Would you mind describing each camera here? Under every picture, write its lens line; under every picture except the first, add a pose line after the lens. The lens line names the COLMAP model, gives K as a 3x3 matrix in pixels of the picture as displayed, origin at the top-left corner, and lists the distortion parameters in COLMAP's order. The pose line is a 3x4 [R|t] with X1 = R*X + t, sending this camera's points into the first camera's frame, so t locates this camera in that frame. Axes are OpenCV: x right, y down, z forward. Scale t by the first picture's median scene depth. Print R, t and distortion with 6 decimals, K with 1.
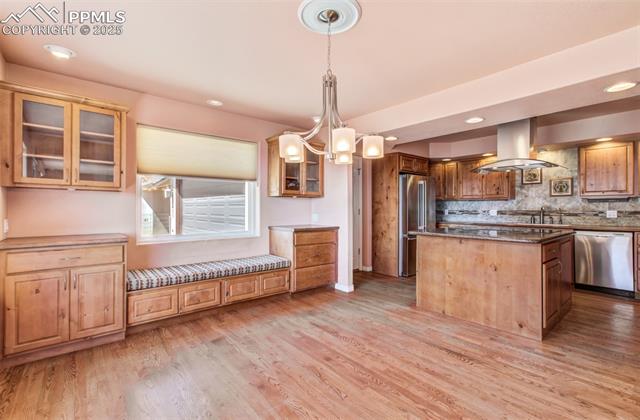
lens RADIAL K [[296.8, 0, 316.9], [0, 296.8, 208.5], [0, 0, 1]] dist [0.009594, 0.001475]
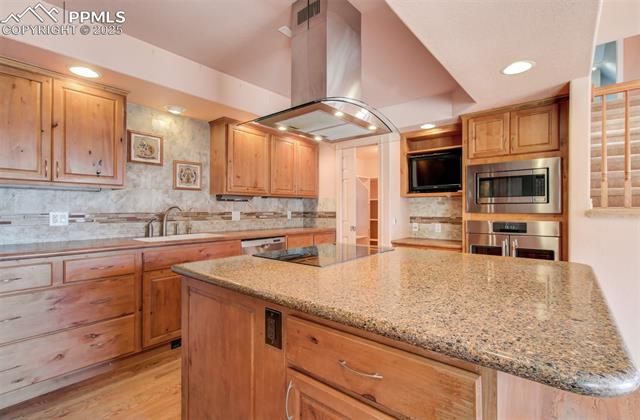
lens RADIAL K [[296.8, 0, 324.9], [0, 296.8, 210.3], [0, 0, 1]] dist [0.009594, 0.001475]
pose [[-0.210539, -0.002317, 0.977583, 0.128711], [0.000377, 0.999997, 0.002451, 0.001213], [-0.977585, 0.000885, -0.210538, 0.831394]]
